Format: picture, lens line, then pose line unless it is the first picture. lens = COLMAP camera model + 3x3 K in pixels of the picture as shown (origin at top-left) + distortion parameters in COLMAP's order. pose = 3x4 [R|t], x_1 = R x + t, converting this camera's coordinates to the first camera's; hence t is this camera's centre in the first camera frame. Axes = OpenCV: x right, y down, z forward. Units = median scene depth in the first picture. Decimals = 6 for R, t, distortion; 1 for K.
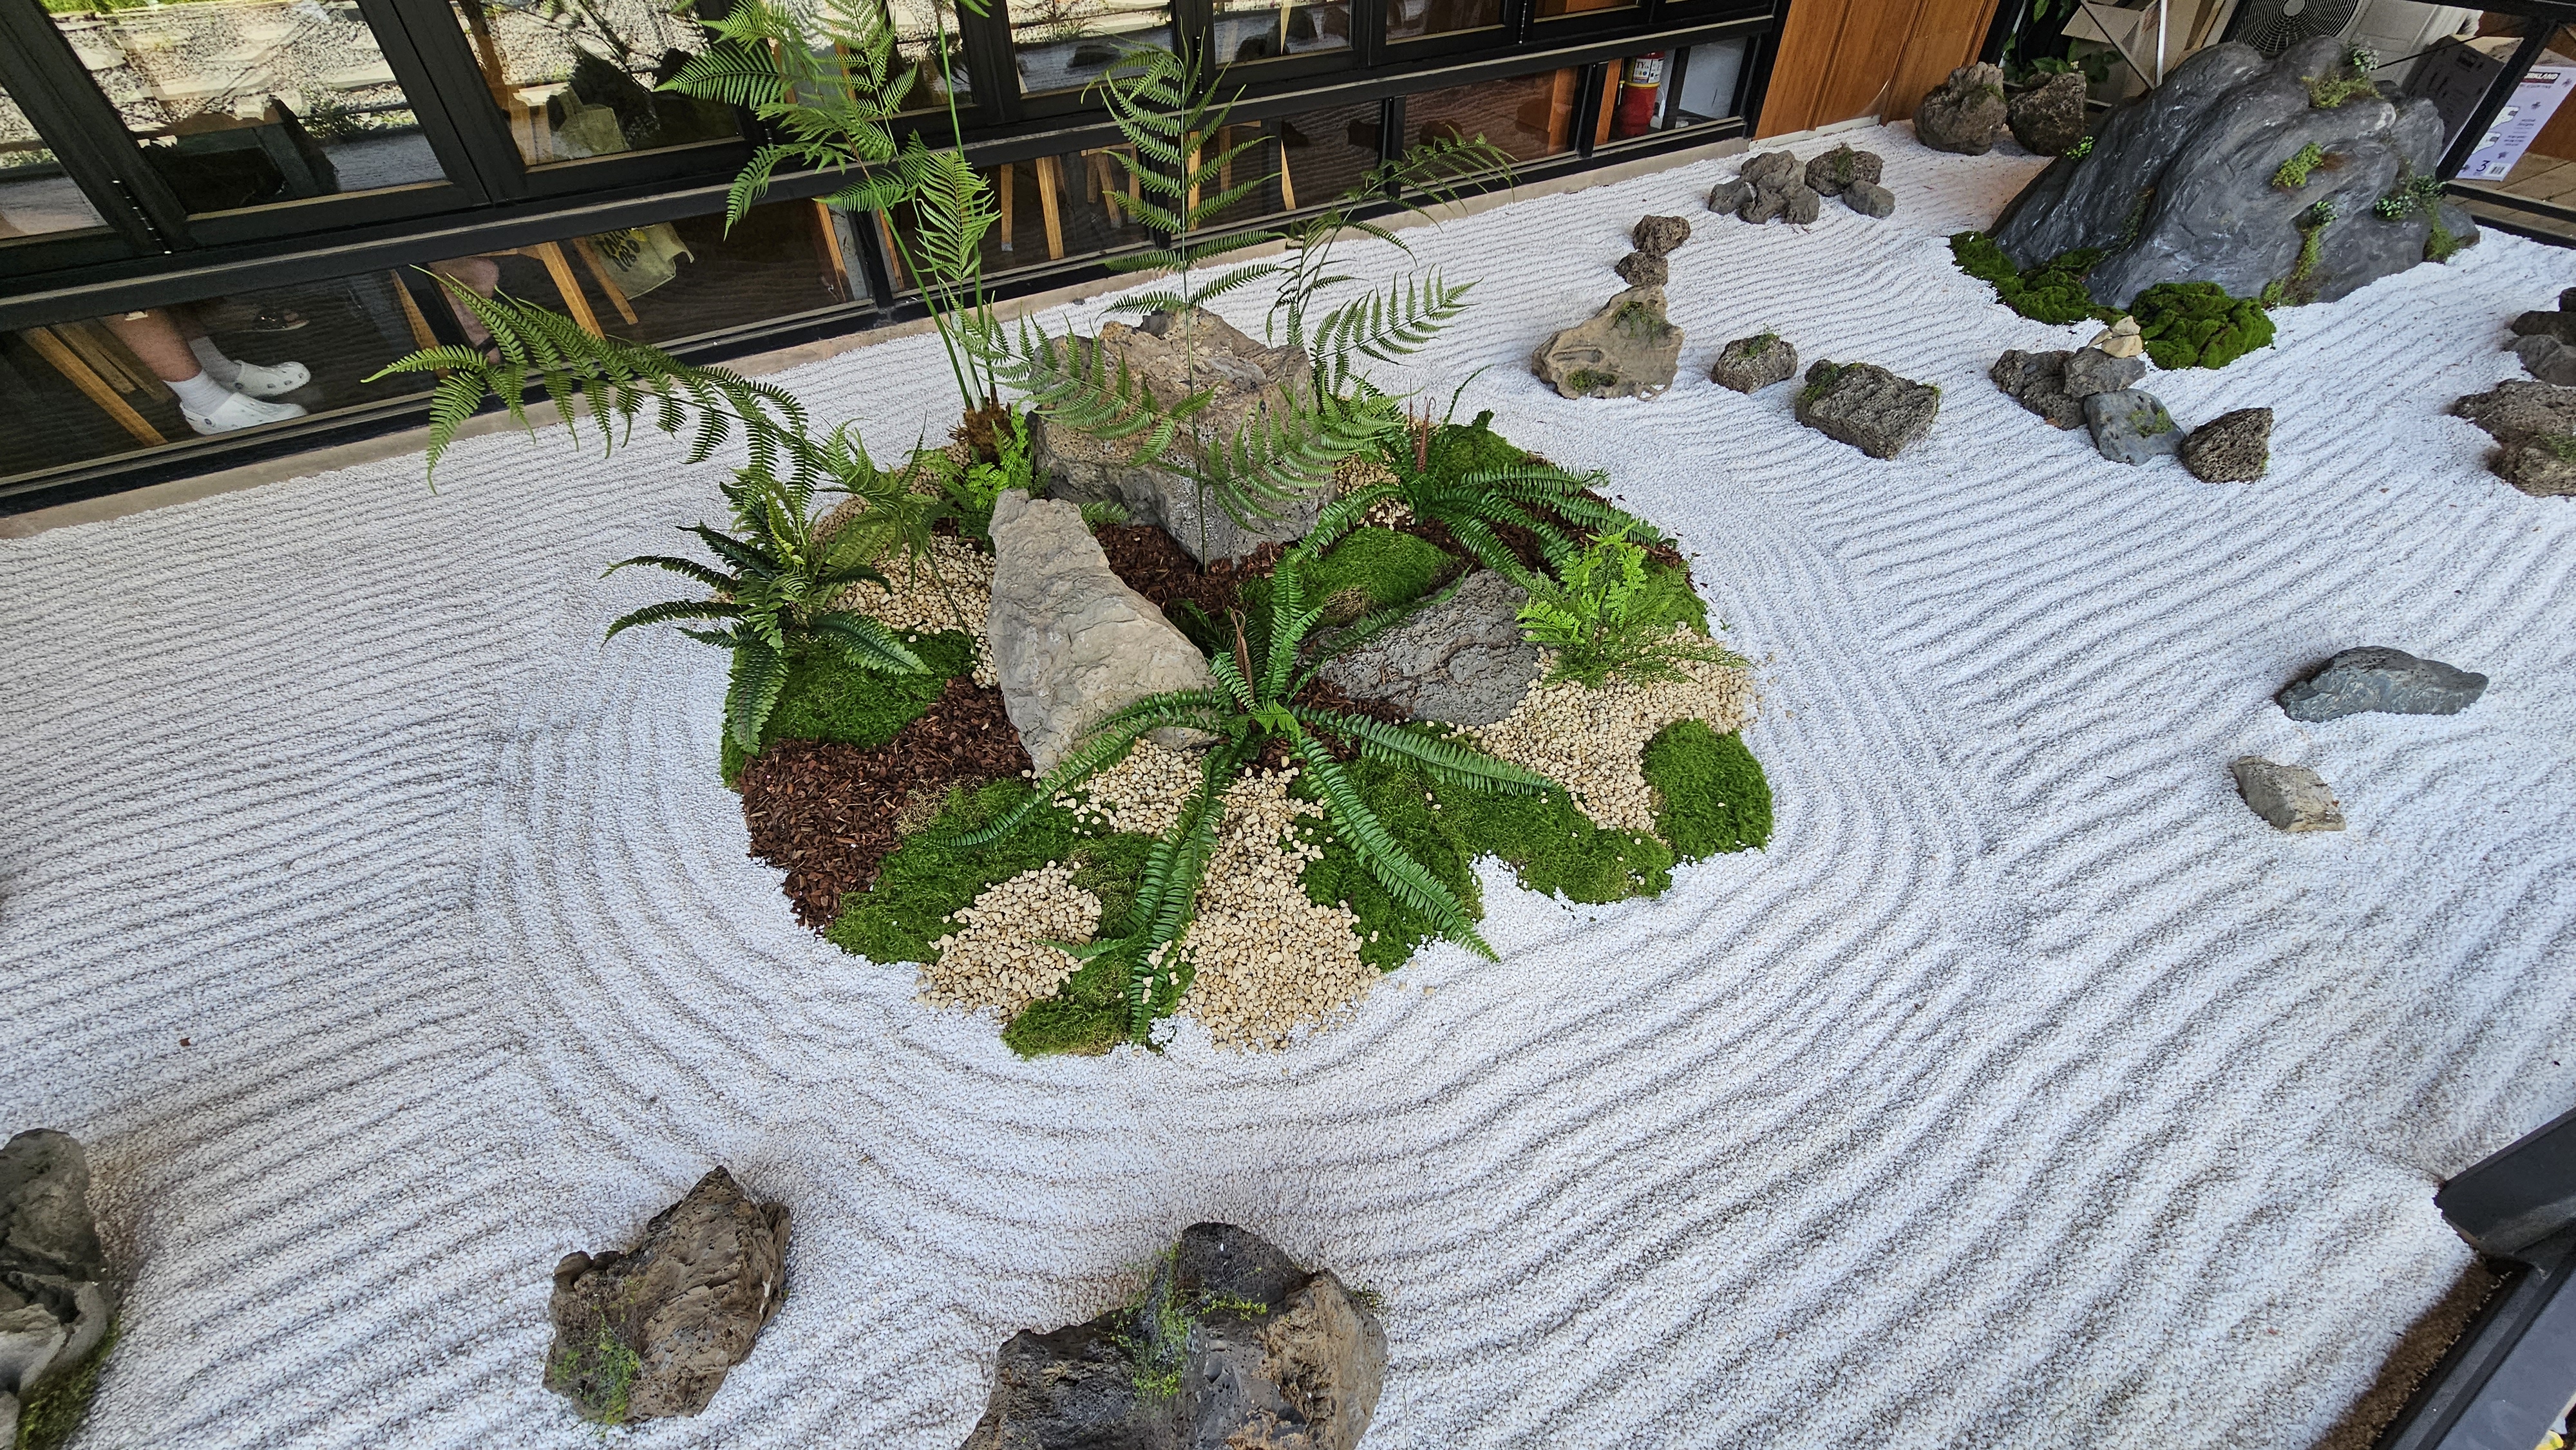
lens RADIAL K [[1053.7, 0, 1283.3], [0, 1053.7, 734.9], [0, 0, 1]] dist [-0.006182, 0.003554]
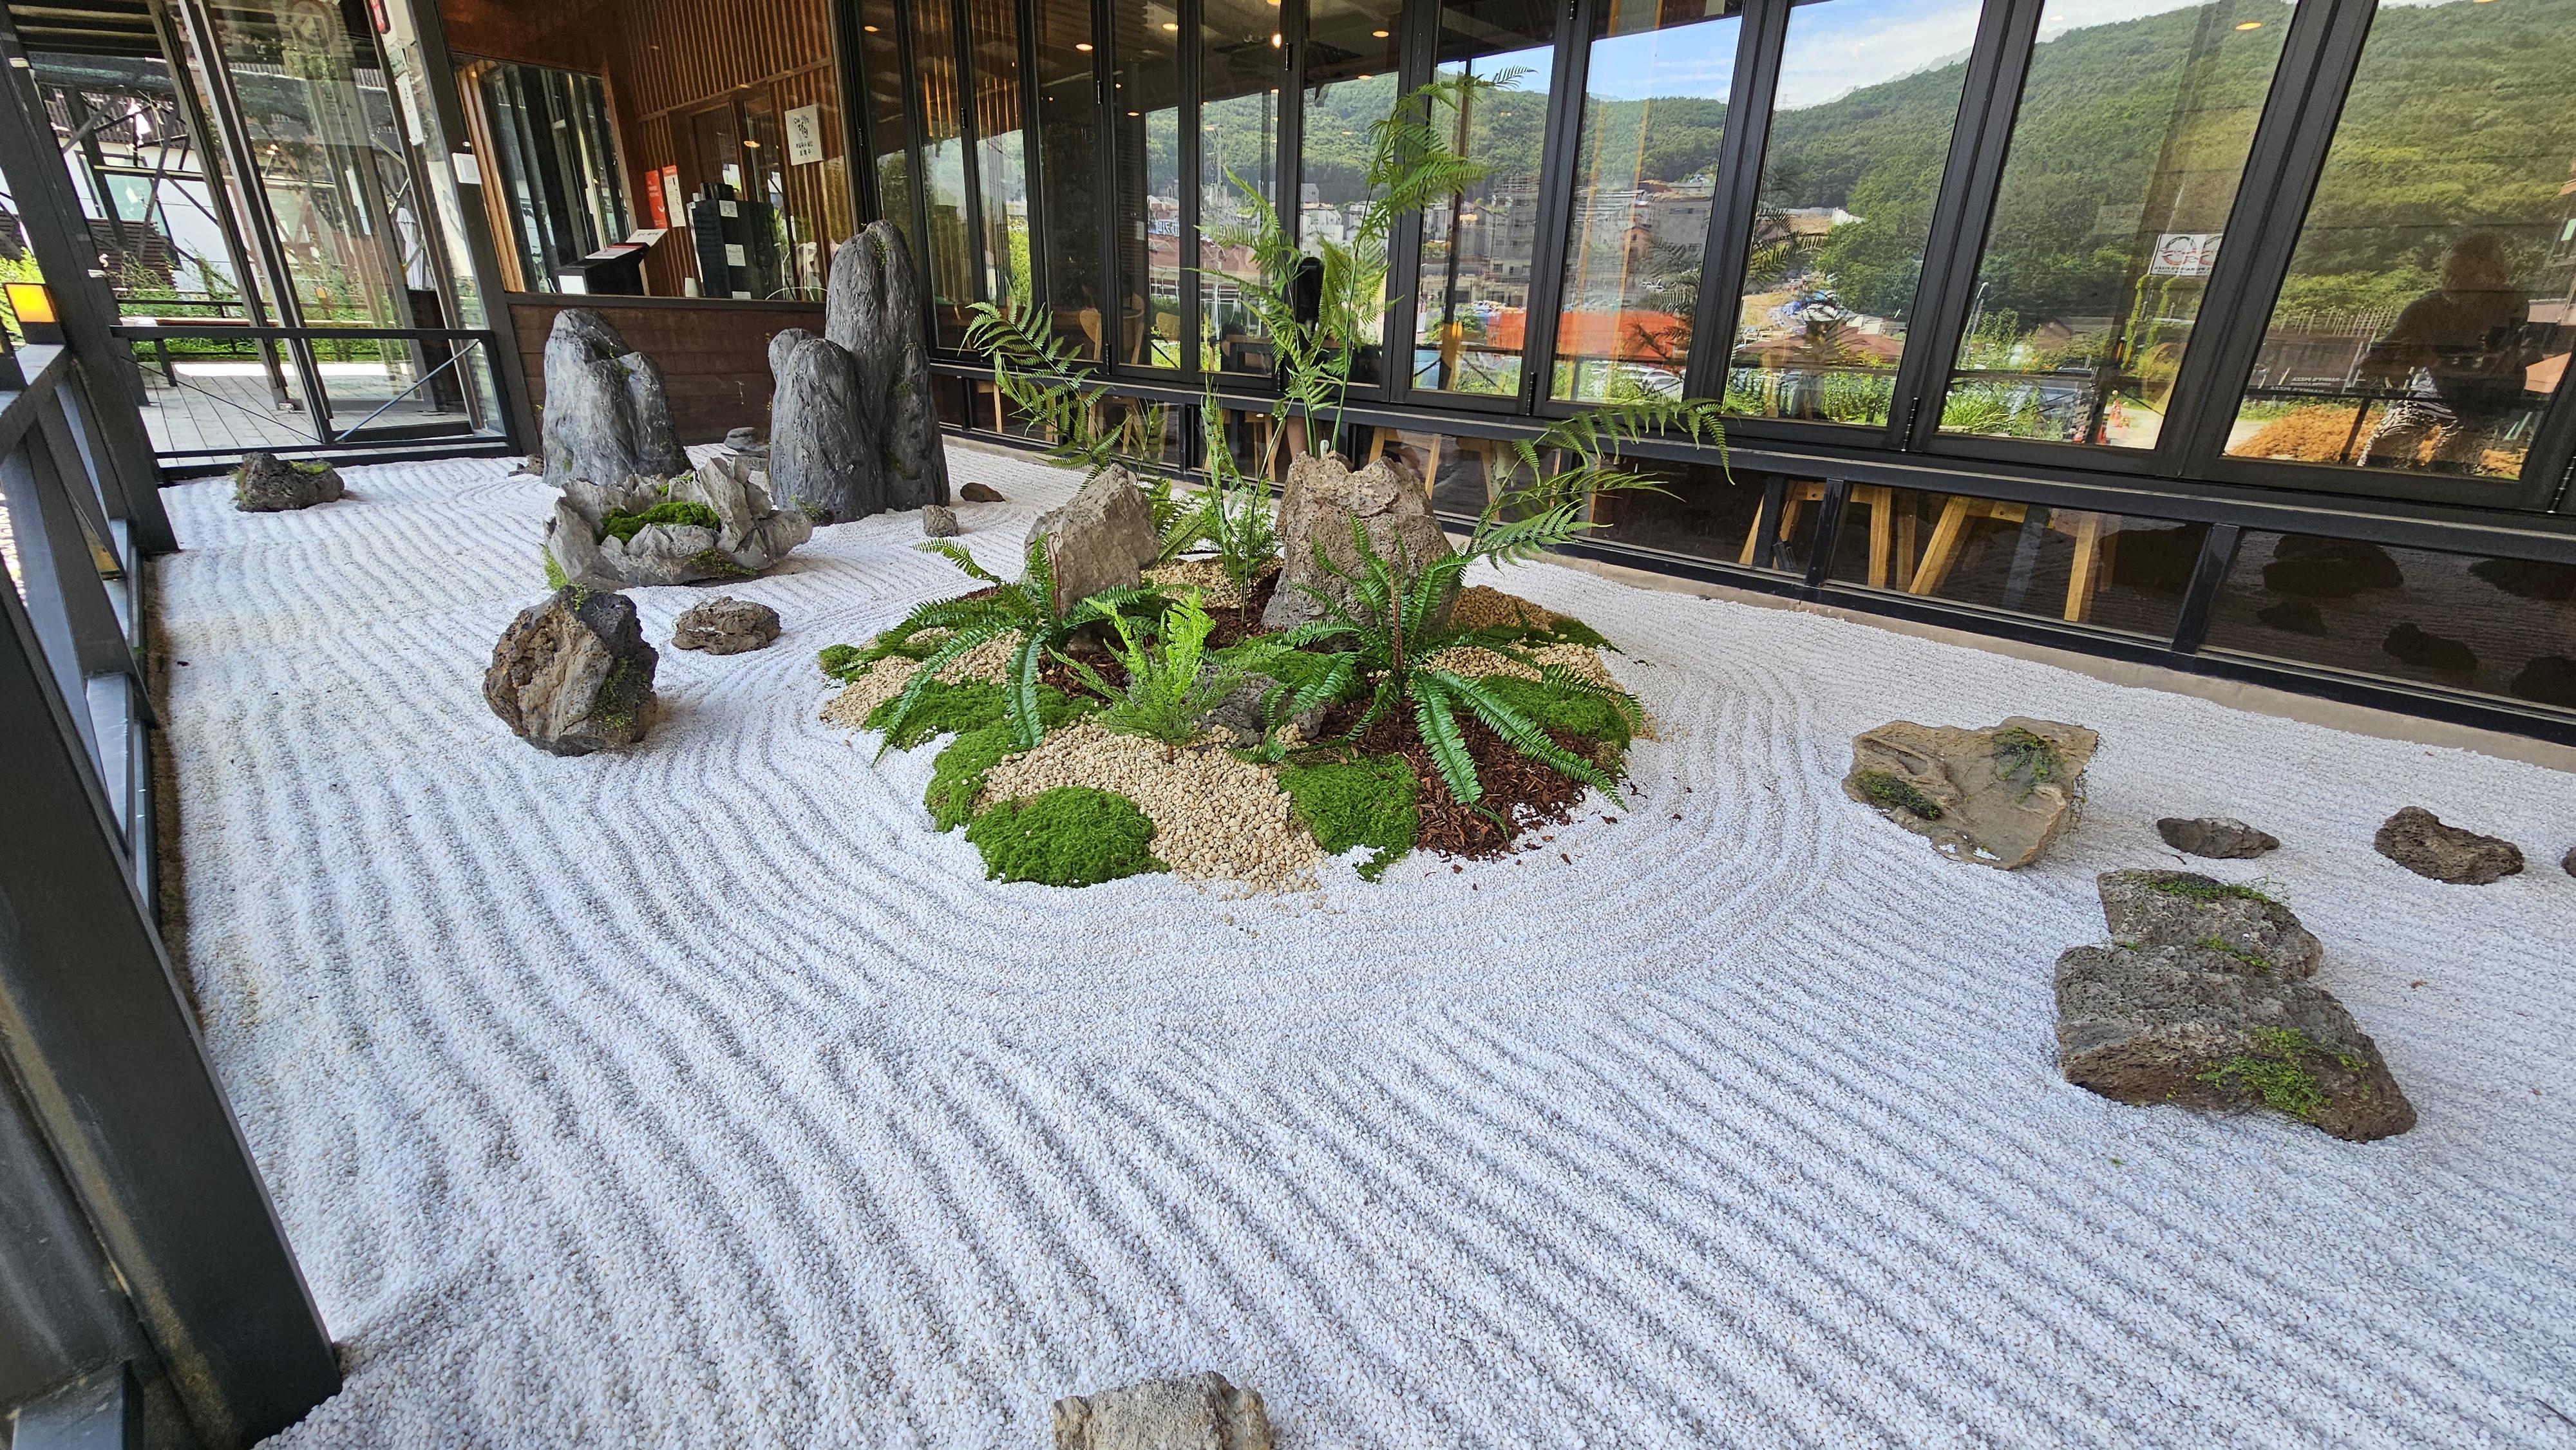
lens RADIAL K [[1040.6, 0, 1285.0], [0, 1040.6, 733.7], [0, 0, 1]] dist [0.004083, -0.004868]
pose [[0.258405, 0.375578, -0.890038, 1.403810], [-0.689646, 0.716886, 0.102286, -0.284146], [0.676472, 0.587380, 0.444263, 0.724308]]
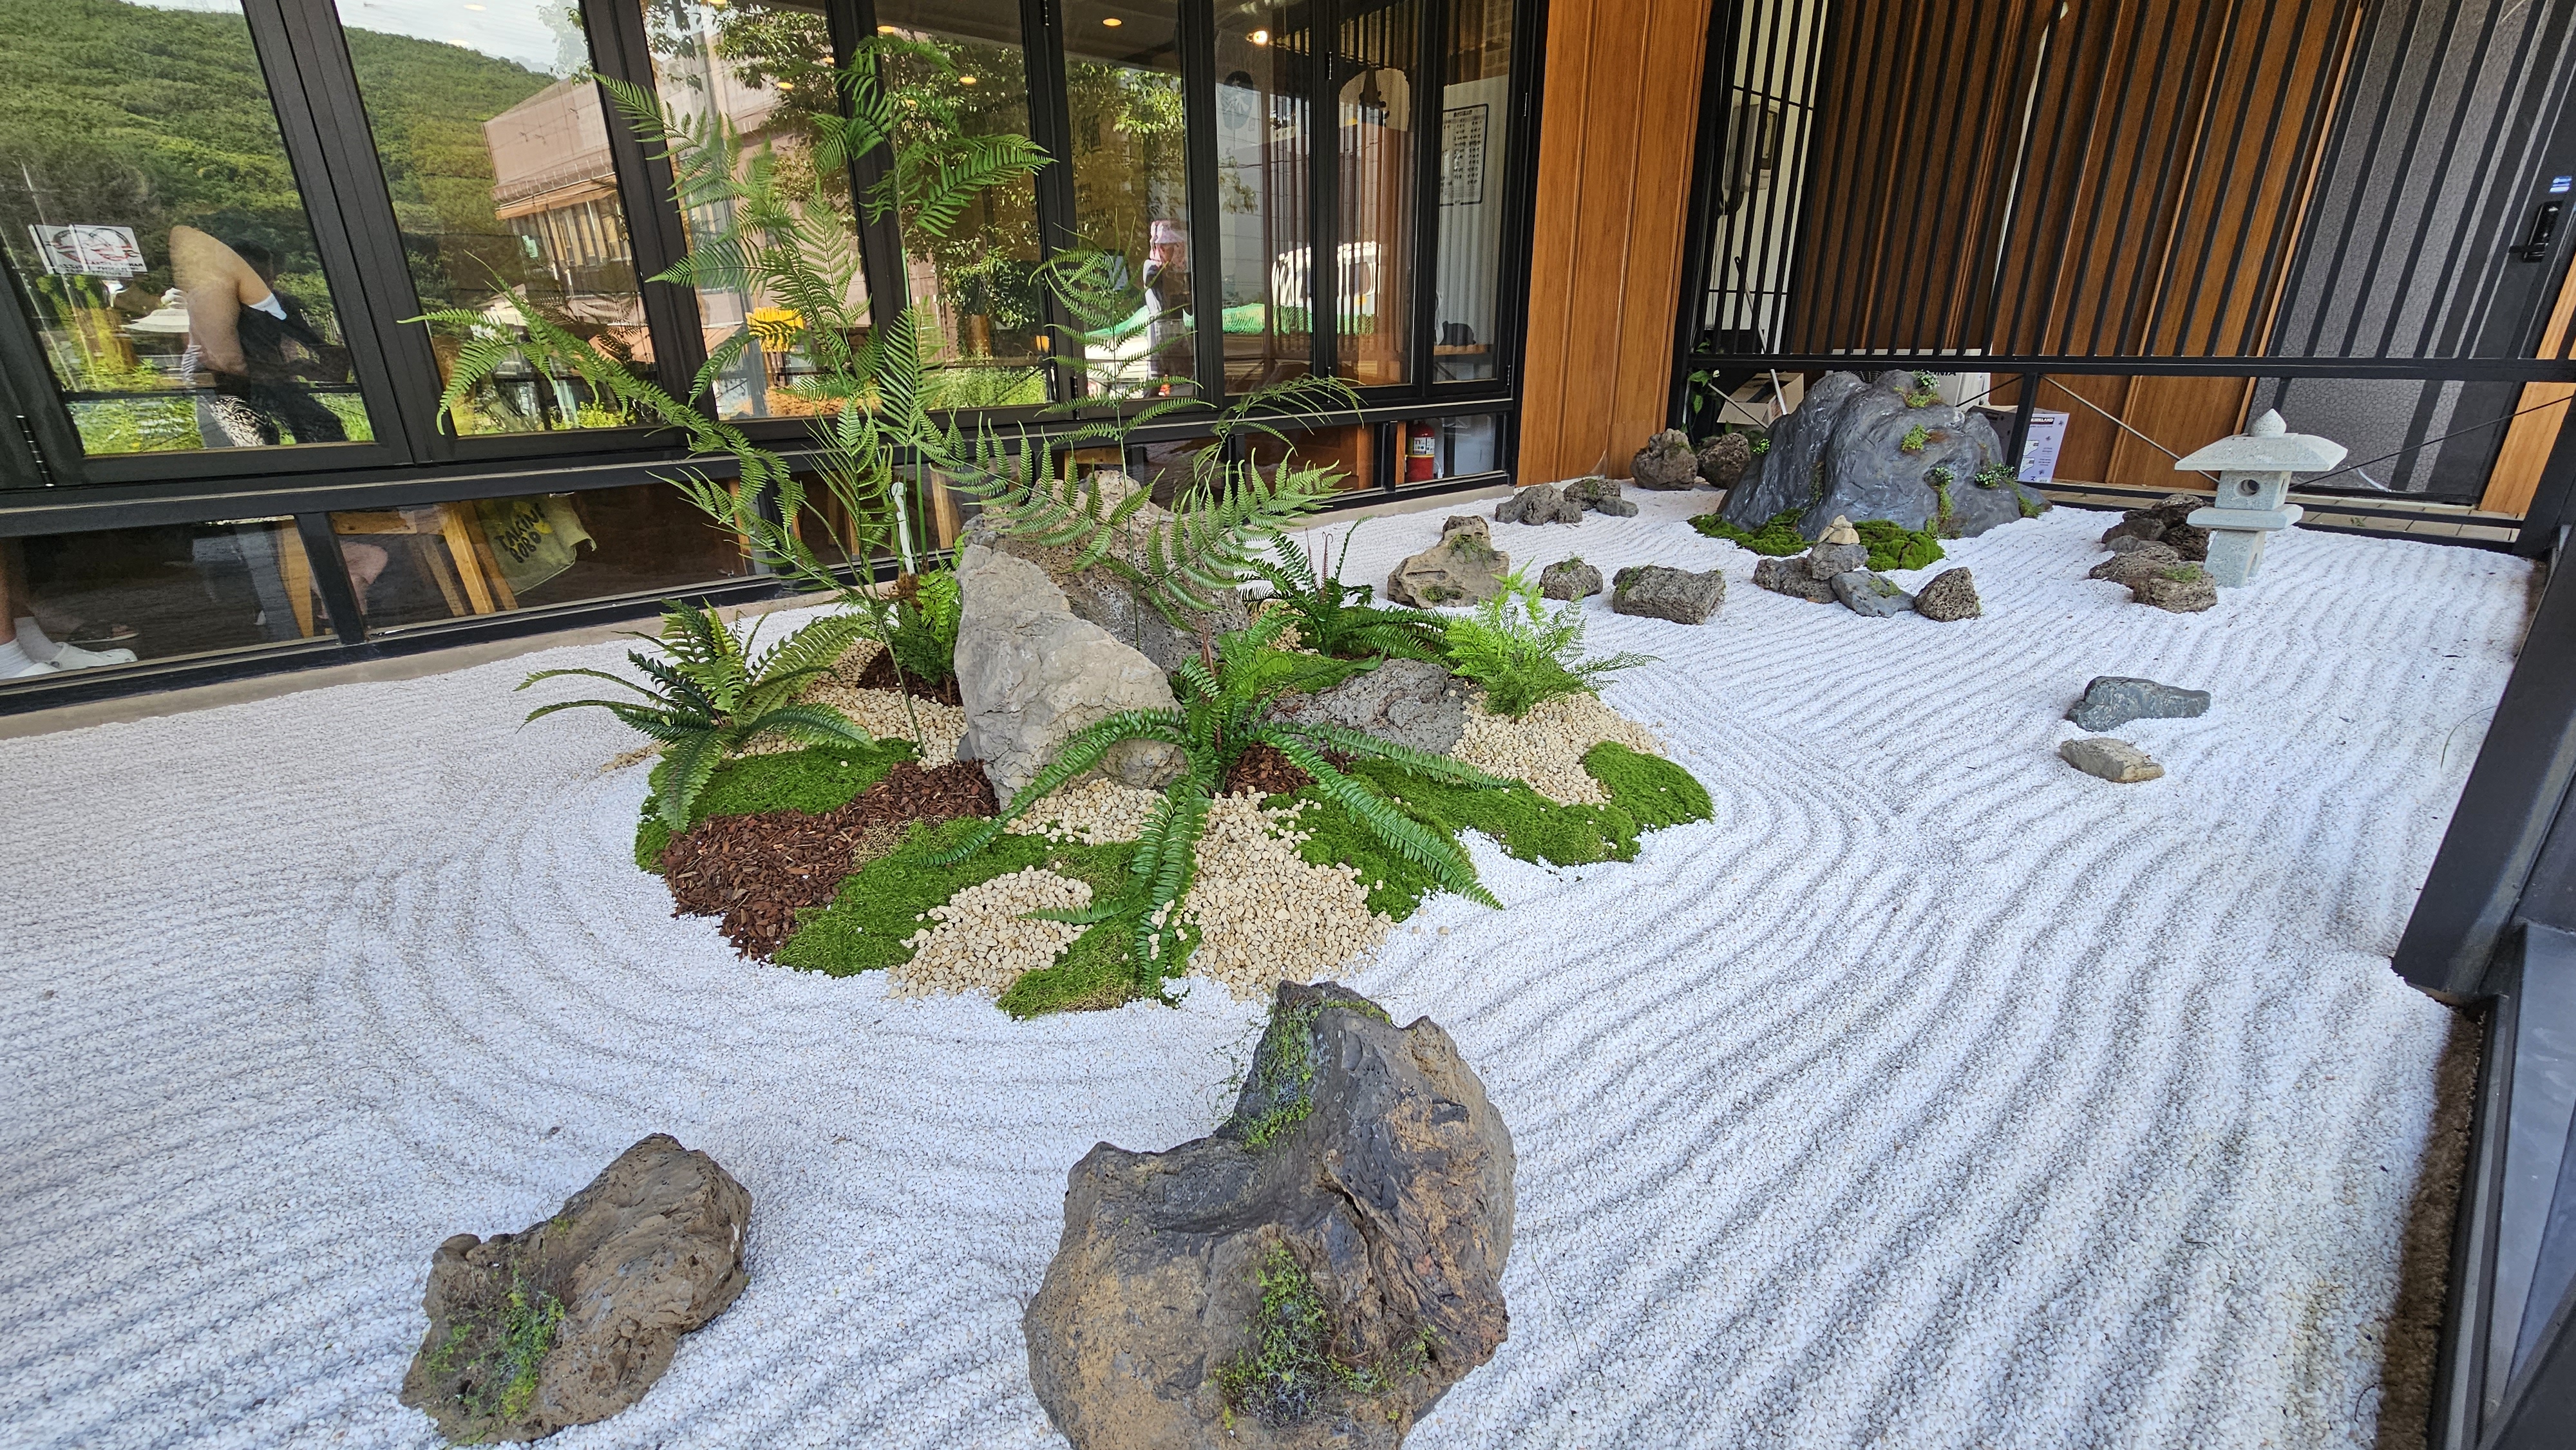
lens RADIAL K [[1053.7, 0, 1283.3], [0, 1053.7, 734.9], [0, 0, 1]] dist [-0.006182, 0.003554]
pose [[0.983390, -0.064522, 0.169651, -0.148580], [0.126354, 0.914367, -0.384666, 0.403444], [-0.130303, 0.399713, 0.907332, 0.065361]]
